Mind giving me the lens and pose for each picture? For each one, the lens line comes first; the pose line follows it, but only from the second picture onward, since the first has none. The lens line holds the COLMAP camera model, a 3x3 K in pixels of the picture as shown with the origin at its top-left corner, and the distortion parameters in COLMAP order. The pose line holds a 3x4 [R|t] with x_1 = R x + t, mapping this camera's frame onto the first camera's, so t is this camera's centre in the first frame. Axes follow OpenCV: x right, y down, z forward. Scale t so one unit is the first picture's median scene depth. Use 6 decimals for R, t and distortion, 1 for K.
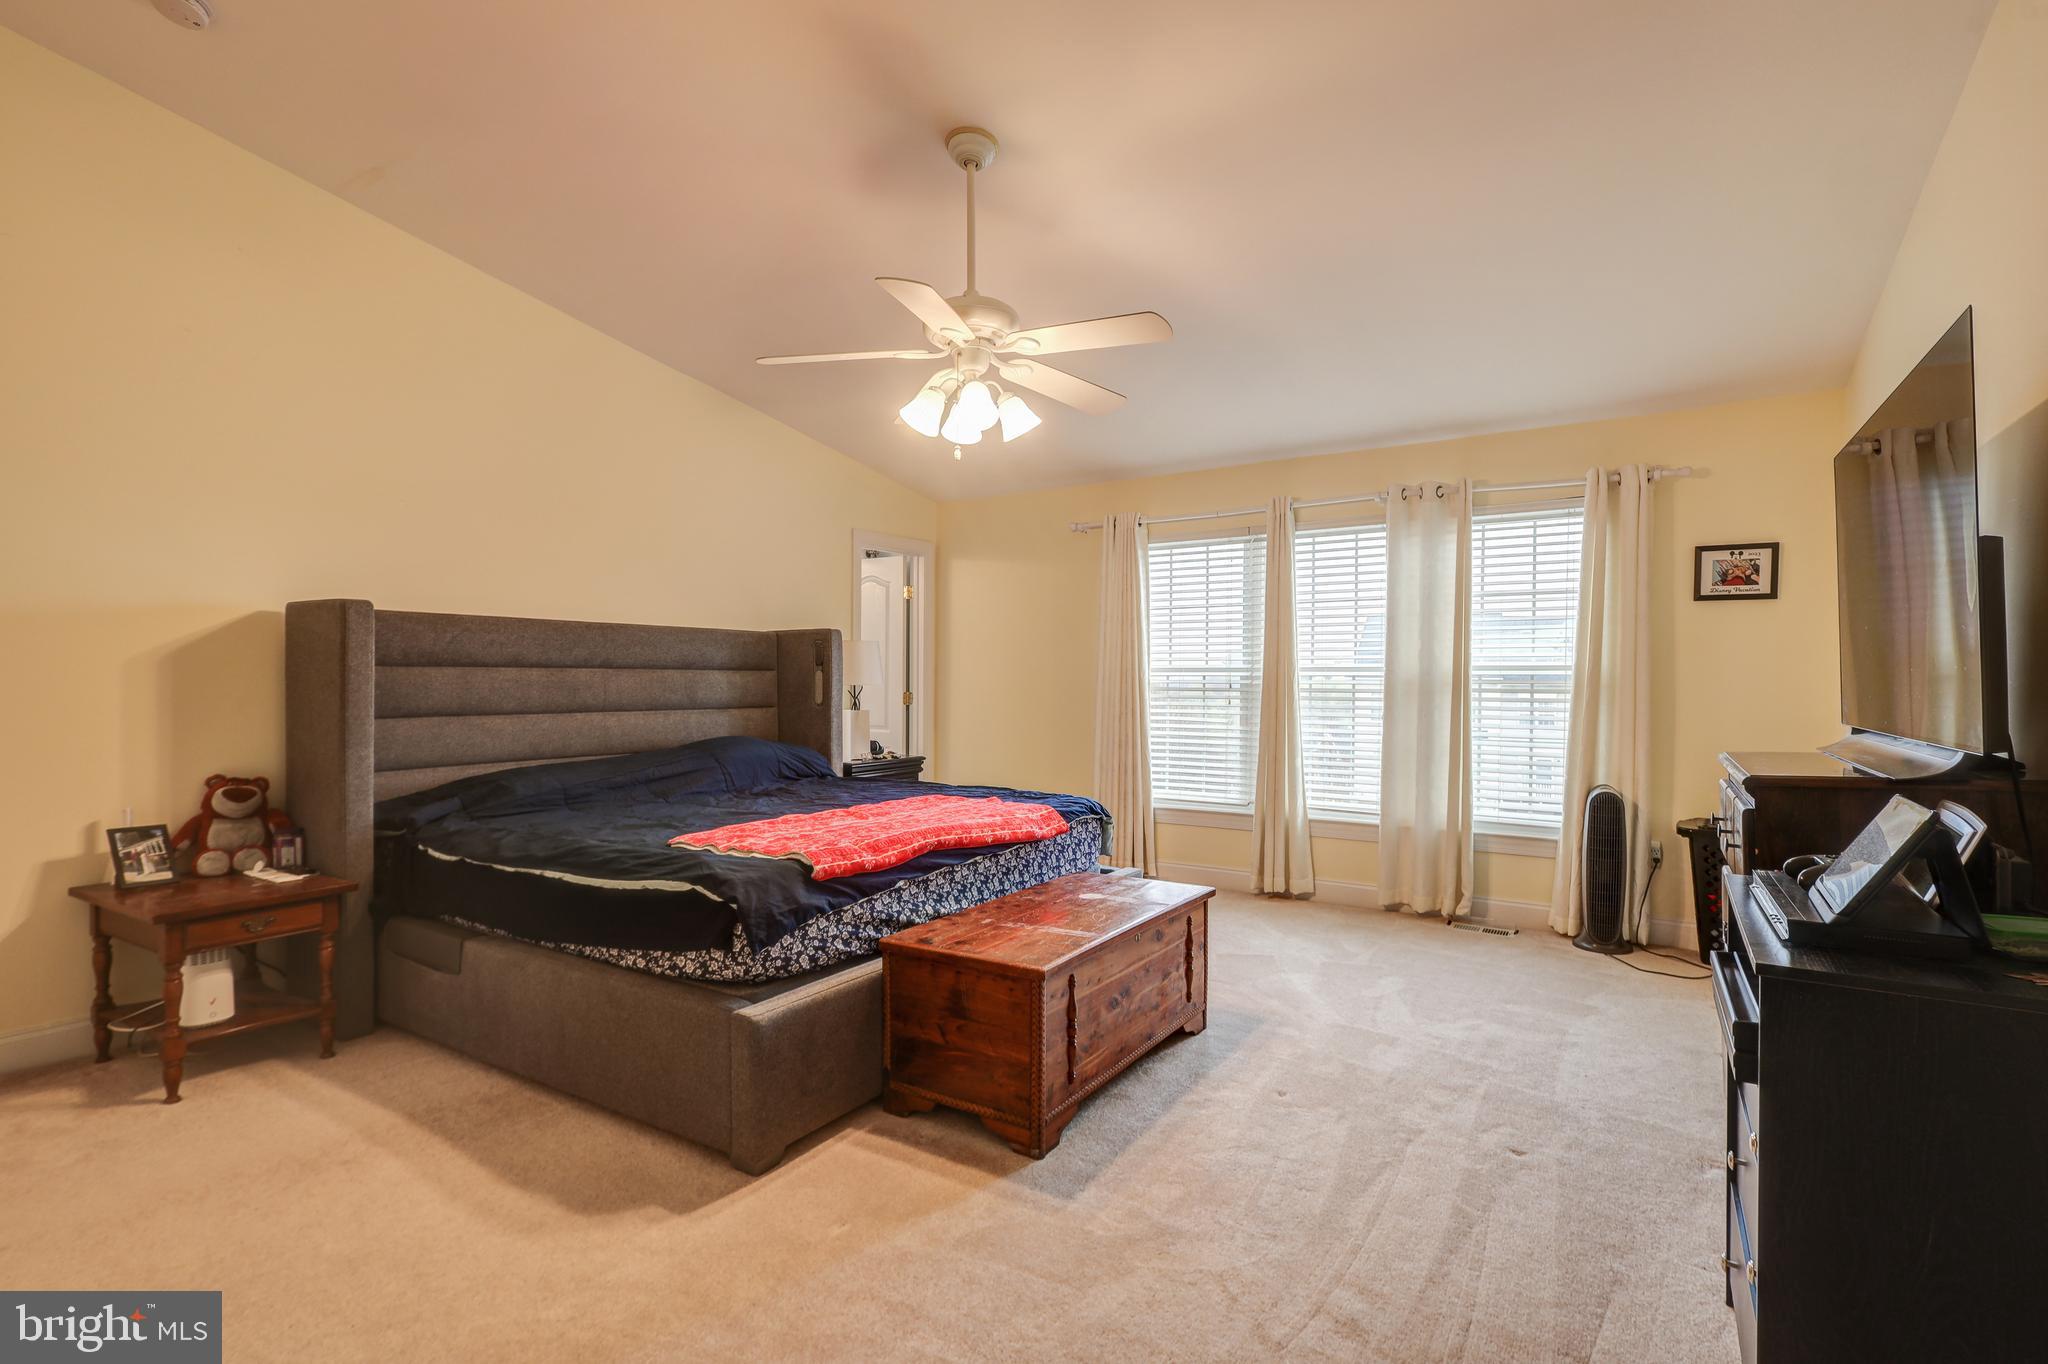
lens RADIAL K [[974.4, 0, 1014.2], [0, 974.4, 683.9], [0, 0, 1]] dist [0.014183, 0.000559]
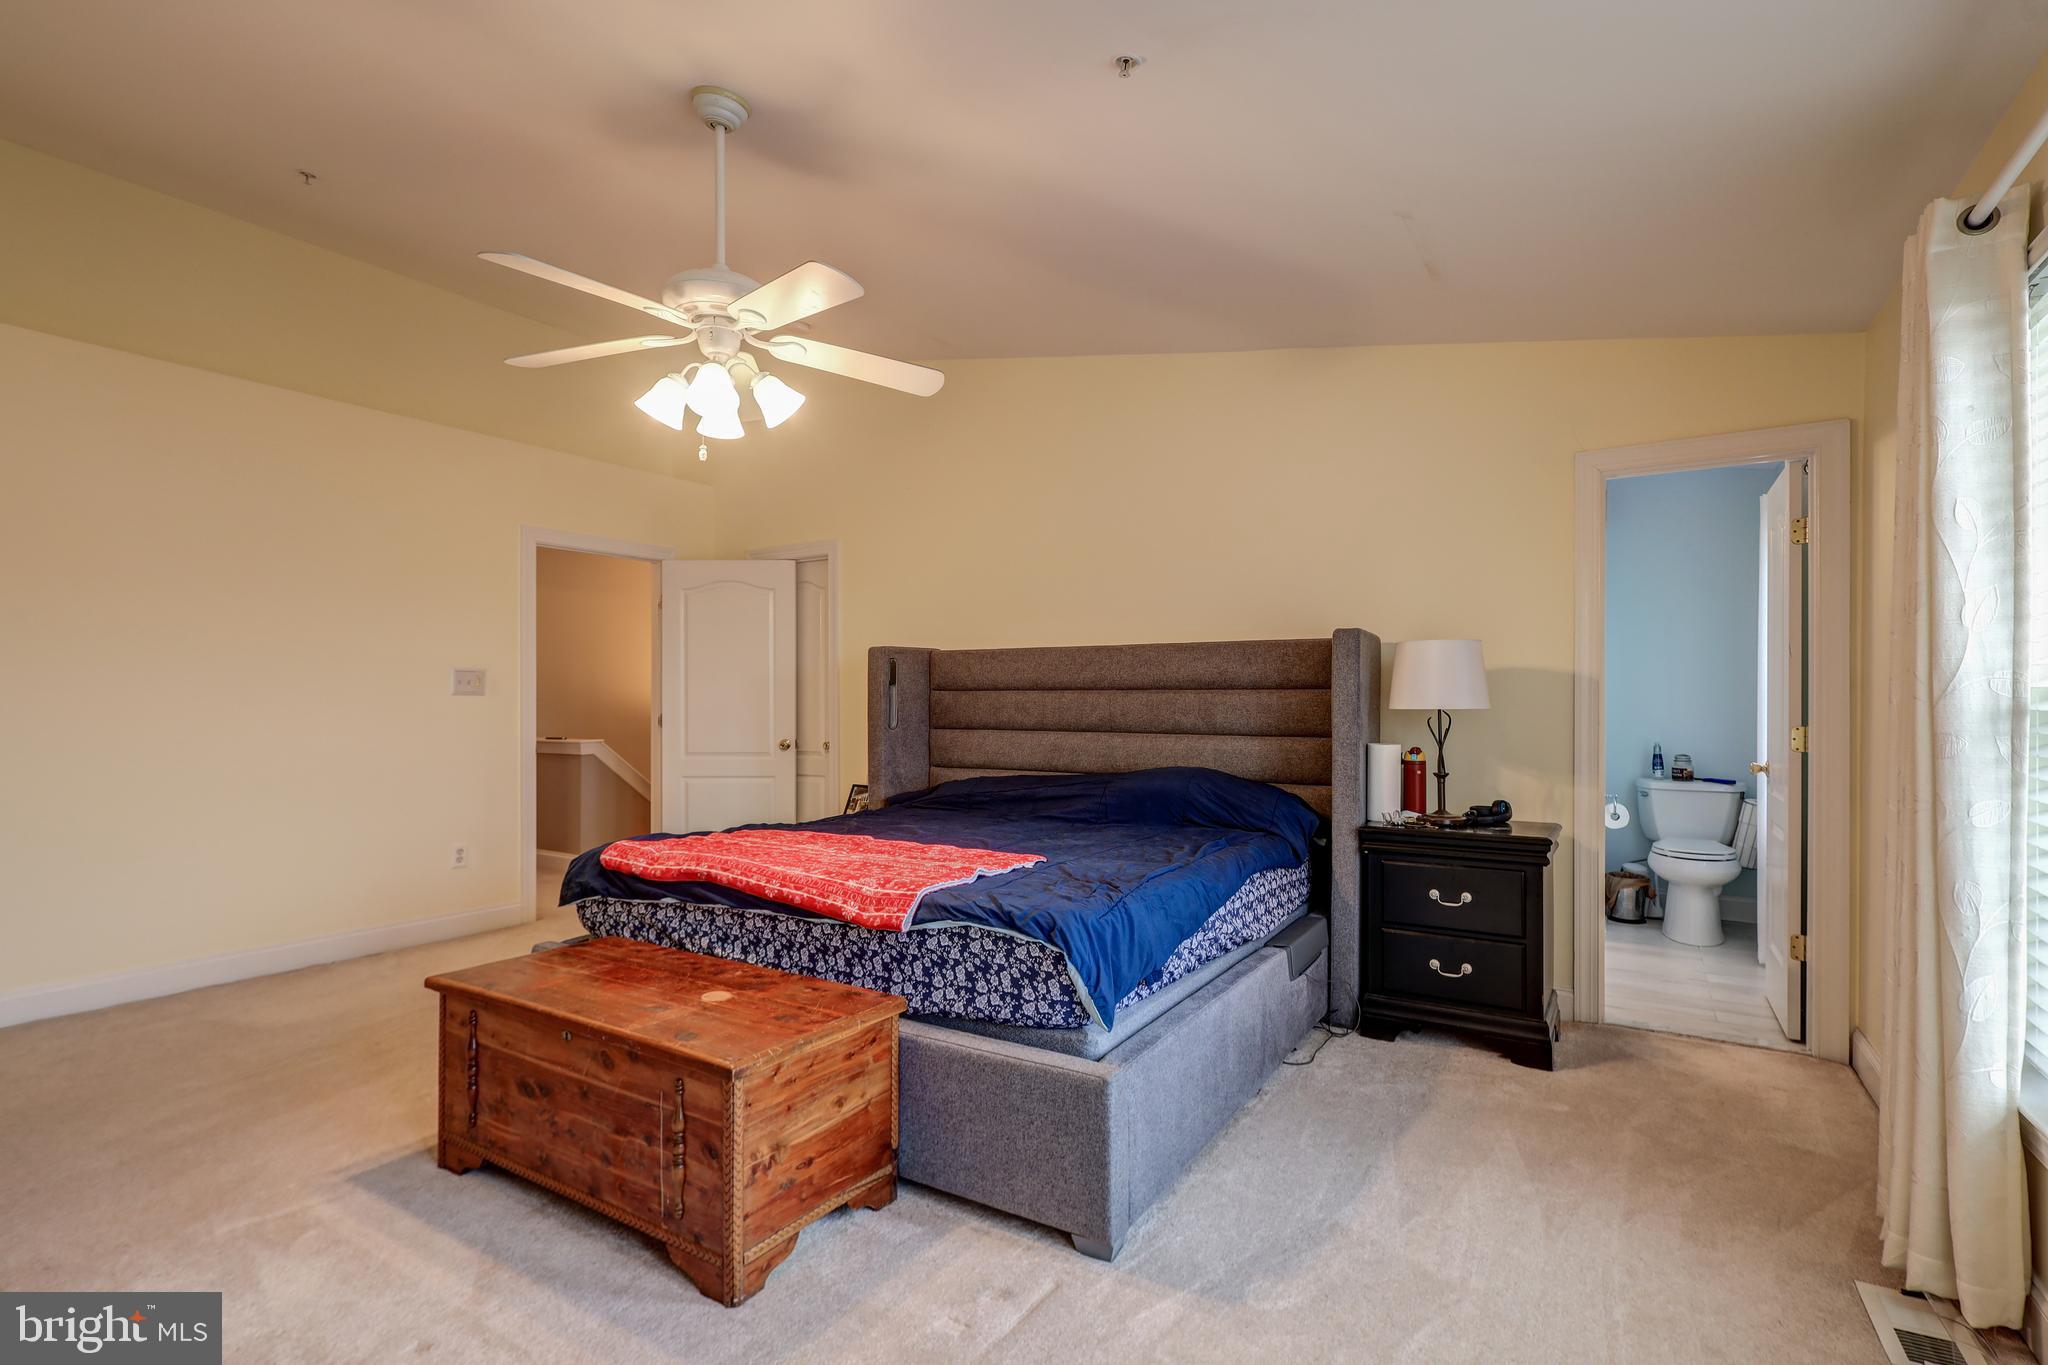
lens RADIAL K [[974.4, 0, 1012.5], [0, 974.4, 686.7], [0, 0, 1]] dist [0.014183, 0.000559]
pose [[-0.005477, -0.016158, -0.999854, 0.736848], [-0.005225, 0.999856, -0.016129, -0.003139], [0.999971, 0.005136, -0.005561, 1.109602]]
